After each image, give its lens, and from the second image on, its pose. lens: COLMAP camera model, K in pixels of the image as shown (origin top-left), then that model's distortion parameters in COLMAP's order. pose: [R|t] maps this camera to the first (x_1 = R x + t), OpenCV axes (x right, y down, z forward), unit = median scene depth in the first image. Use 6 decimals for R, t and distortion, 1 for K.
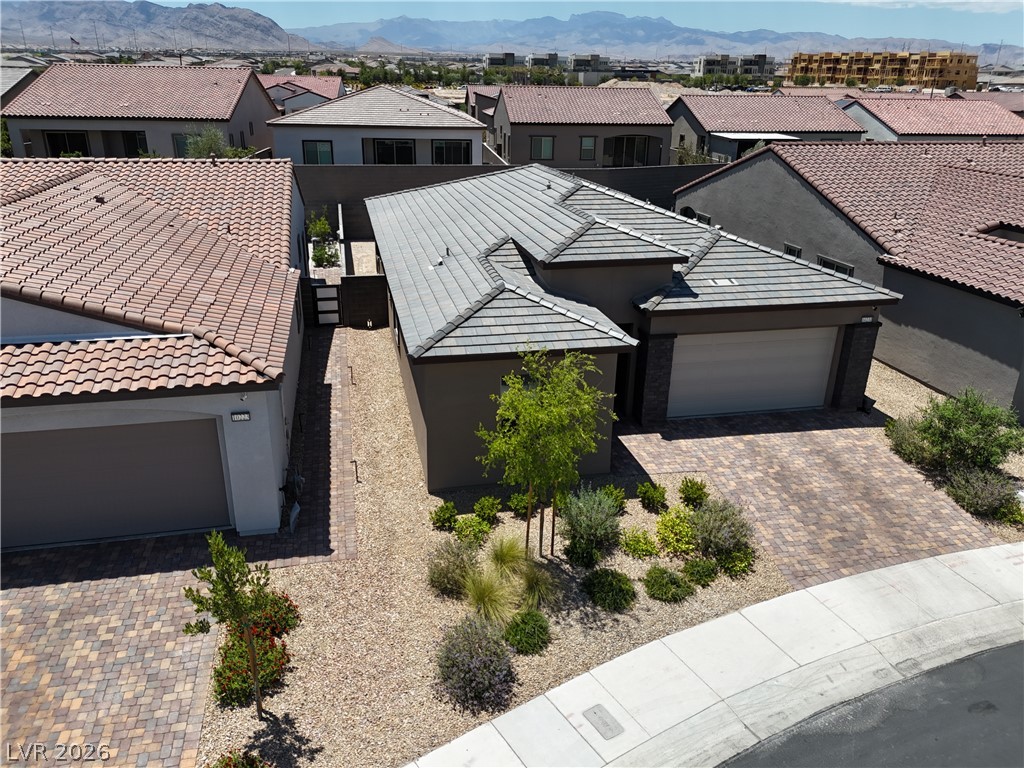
lens RADIAL K [[750.4, 0, 511.9], [0, 750.4, 379.3], [0, 0, 1]] dist [0.070501, -0.067304]
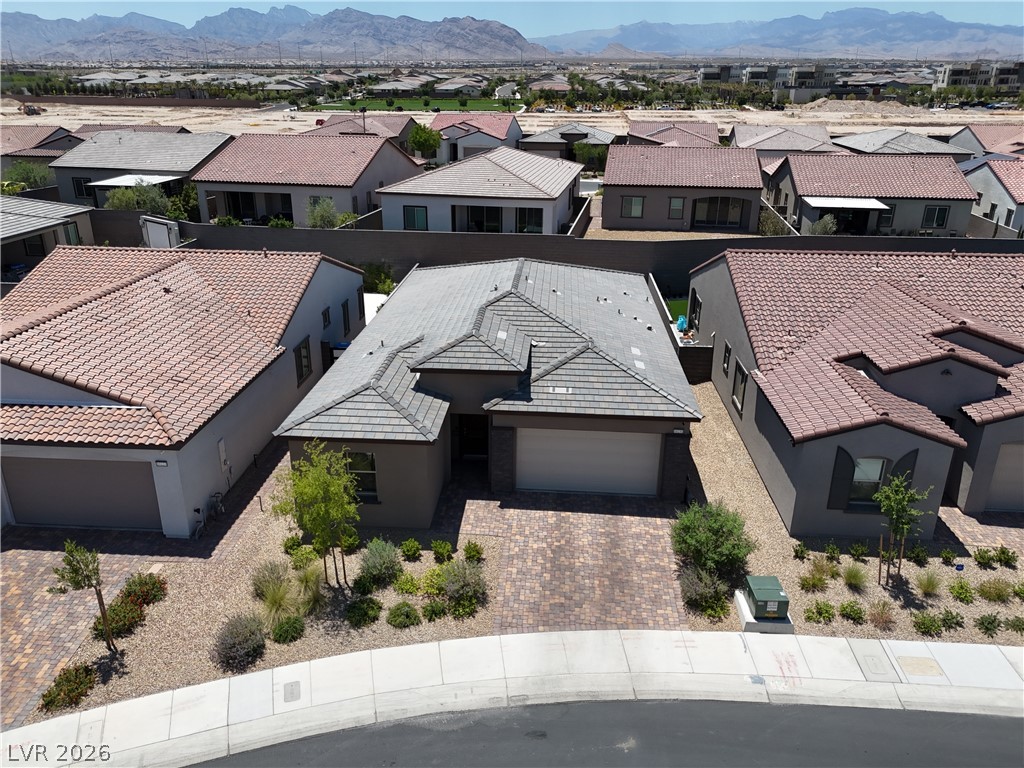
lens RADIAL K [[750.4, 0, 511.9], [0, 750.4, 379.3], [0, 0, 1]] dist [0.070501, -0.067304]
pose [[0.959849, 0.094421, -0.264150, 0.610653], [-0.096046, 0.995354, 0.006784, -0.168922], [0.263563, 0.018859, 0.964458, -0.282460]]
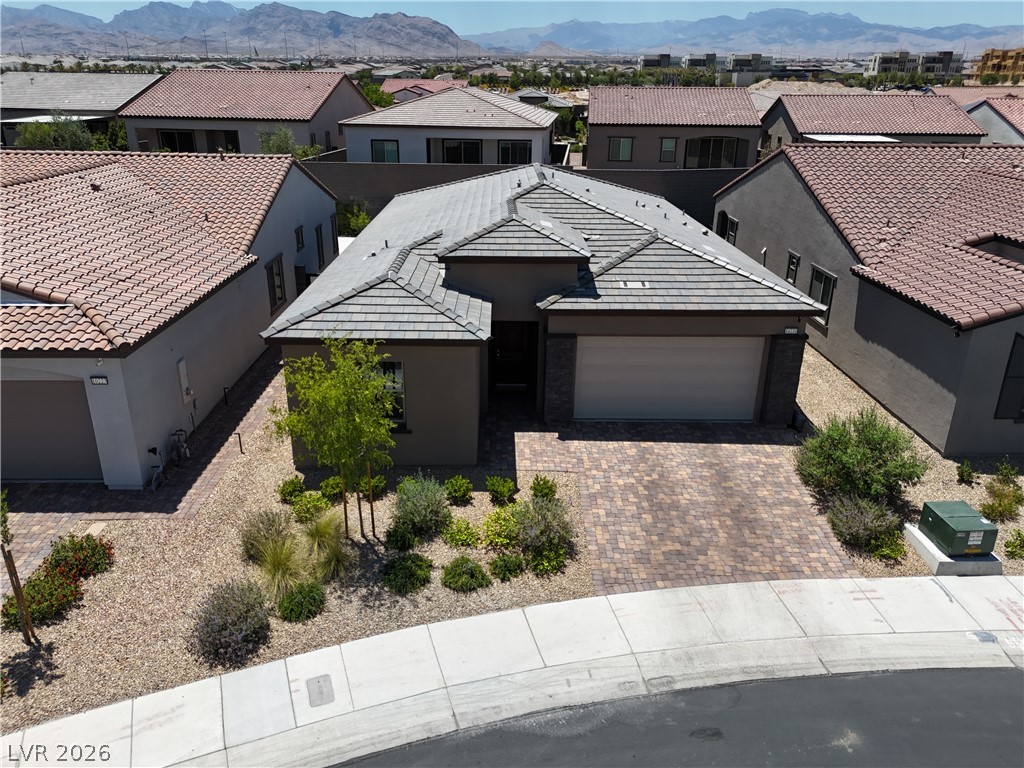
lens RADIAL K [[750.4, 0, 511.9], [0, 750.4, 379.3], [0, 0, 1]] dist [0.070501, -0.067304]
pose [[0.979427, 0.067799, -0.190071, 0.363296], [-0.068391, 0.997653, 0.003452, 0.001863], [0.189858, 0.009618, 0.981764, 0.013921]]
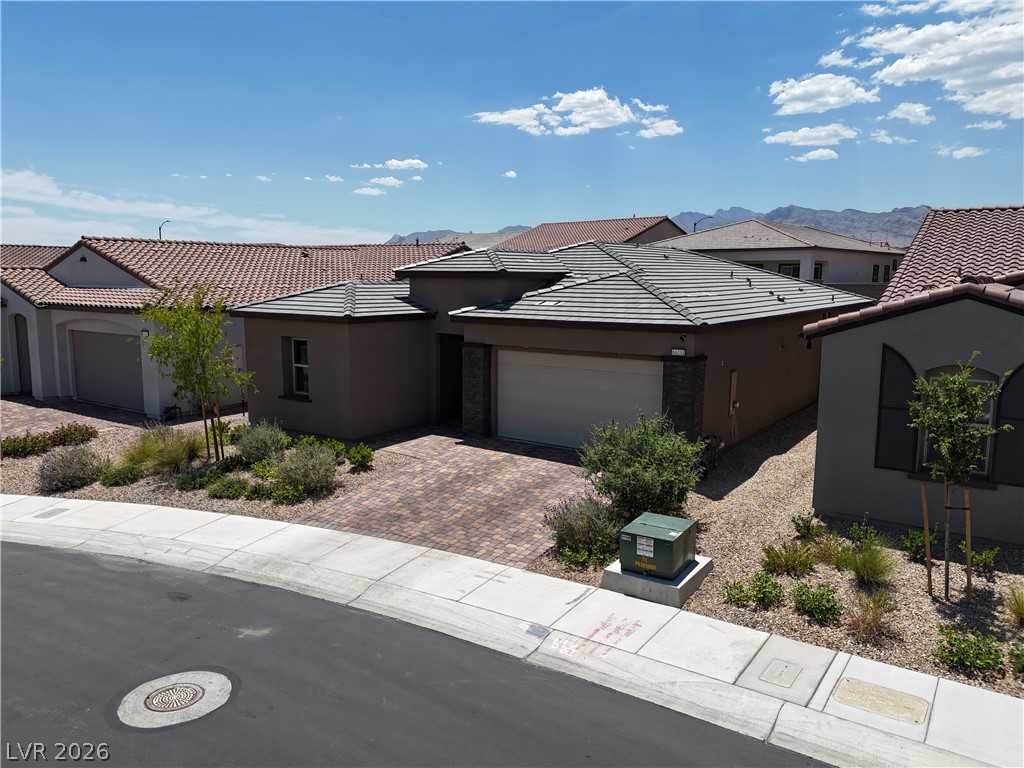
lens RADIAL K [[750.4, 0, 511.9], [0, 750.4, 379.3], [0, 0, 1]] dist [0.070501, -0.067304]
pose [[0.680318, 0.087205, -0.727710, 1.107805], [-0.258065, 0.957813, -0.126479, 0.118639], [0.685981, 0.273842, 0.674122, 0.380771]]
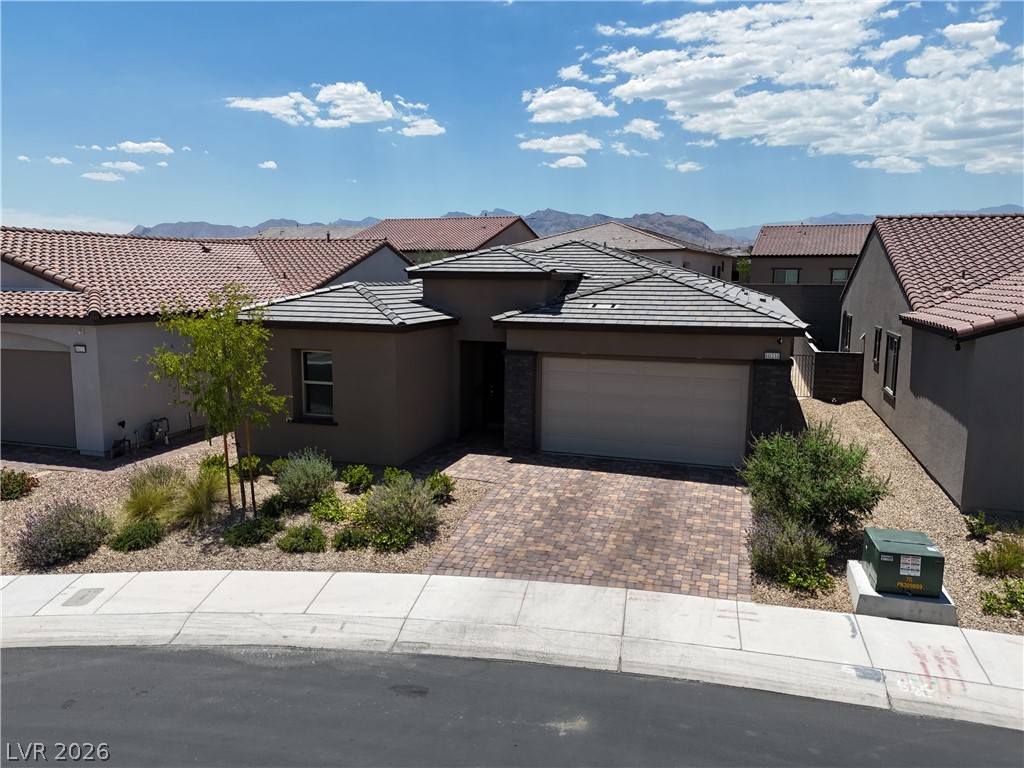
lens RADIAL K [[750.4, 0, 511.9], [0, 750.4, 379.3], [0, 0, 1]] dist [0.070501, -0.067304]
pose [[0.866043, 0.060288, -0.496321, 0.737119], [-0.175020, 0.966449, -0.188003, 0.172730], [0.468335, 0.249685, 0.847537, 0.217108]]
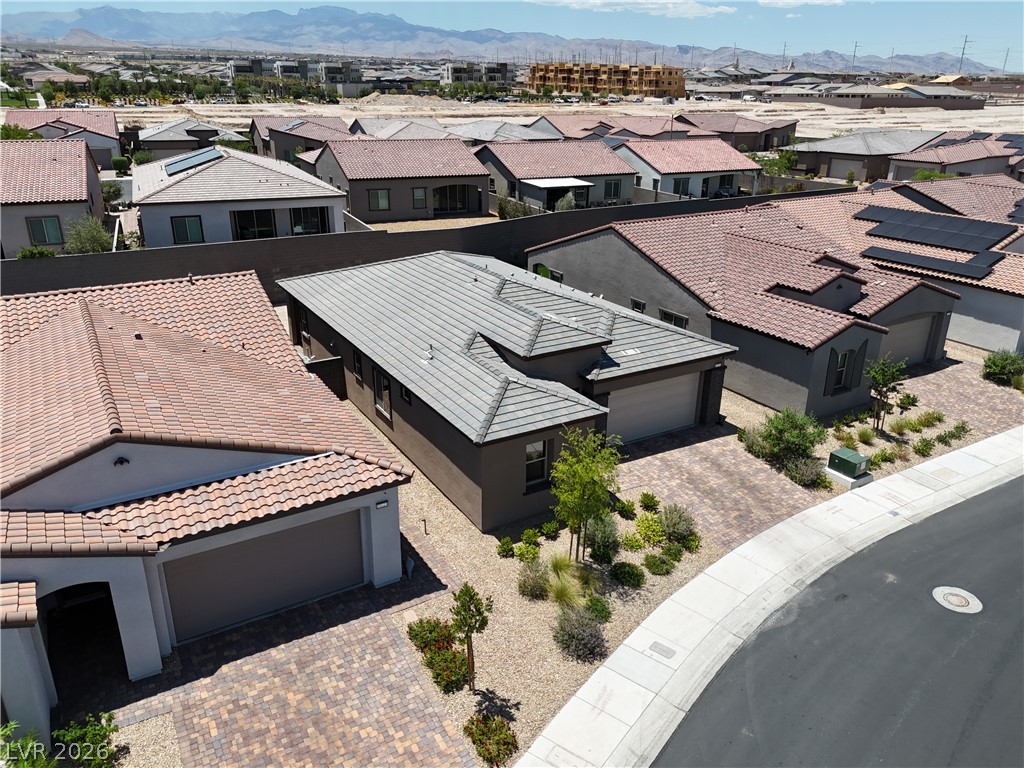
lens RADIAL K [[750.4, 0, 511.9], [0, 750.4, 379.3], [0, 0, 1]] dist [0.070501, -0.067304]
pose [[0.950466, -0.119905, 0.286771, -0.409906], [0.118978, 0.992681, 0.020723, -0.152414], [-0.287157, 0.014423, 0.957775, -0.361664]]
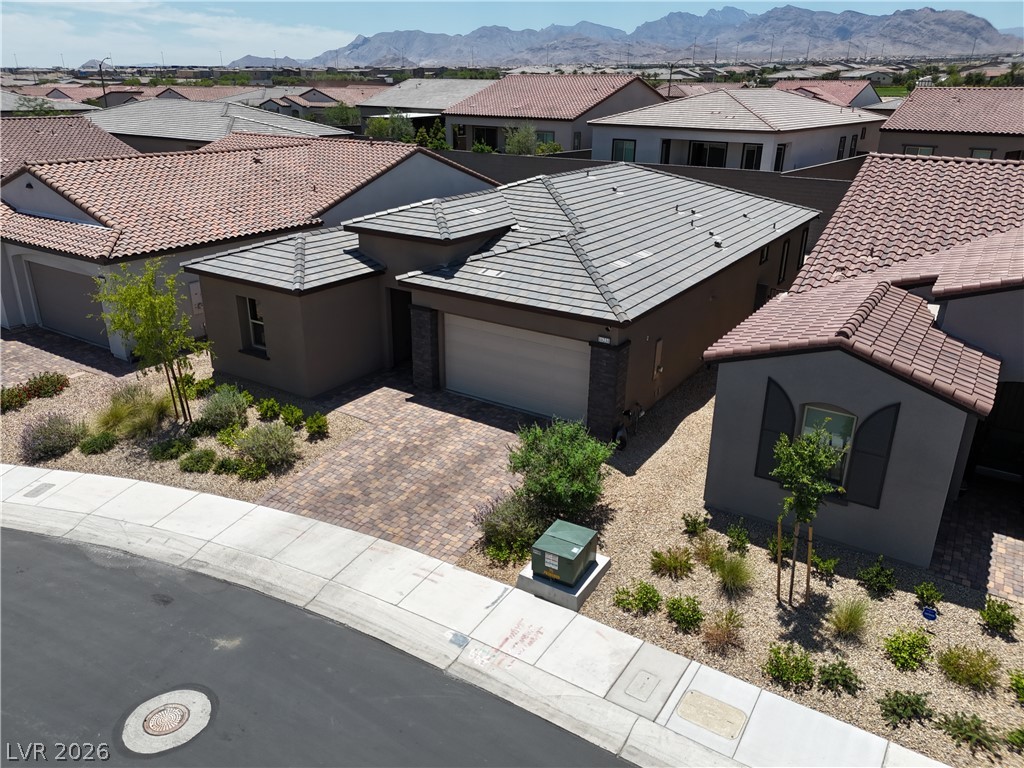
lens RADIAL K [[750.4, 0, 511.9], [0, 750.4, 379.3], [0, 0, 1]] dist [0.070501, -0.067304]
pose [[0.702735, 0.251393, -0.665556, 1.170785], [-0.257900, 0.961875, 0.091012, -0.101229], [0.663062, 0.107690, 0.740778, 0.308564]]
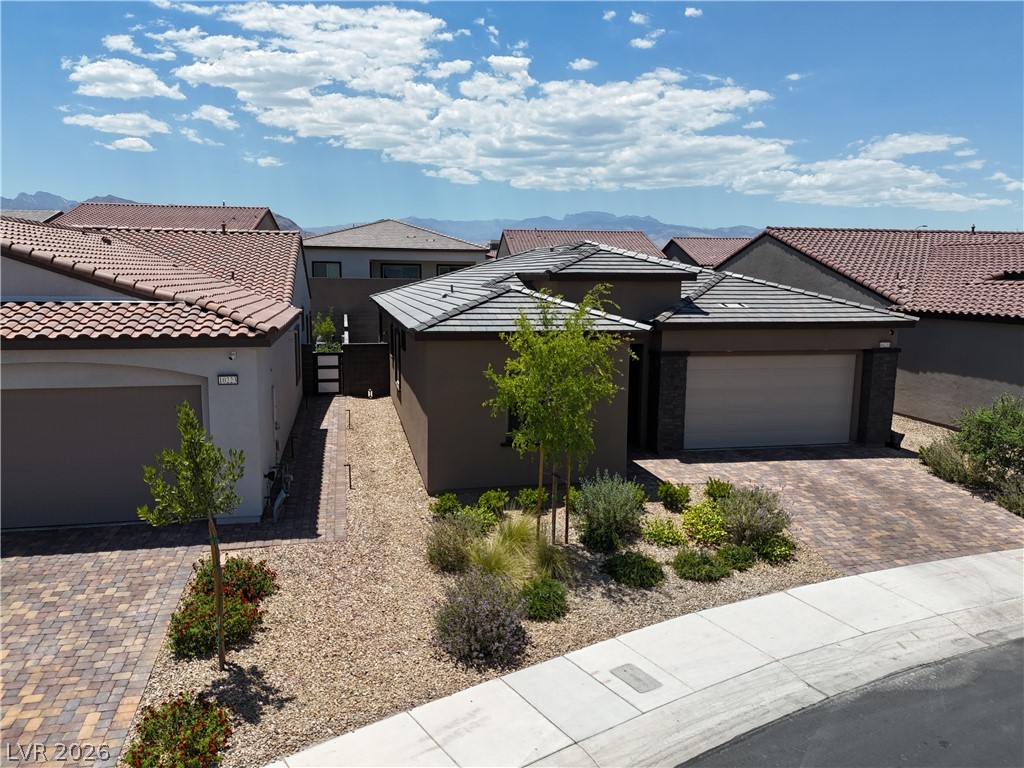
lens RADIAL K [[750.4, 0, 511.9], [0, 750.4, 379.3], [0, 0, 1]] dist [0.070501, -0.067304]
pose [[0.999979, -0.006384, -0.000676, -0.007918], [0.006058, 0.973269, -0.229588, 0.214193], [0.002123, 0.229579, 0.973288, 0.079551]]
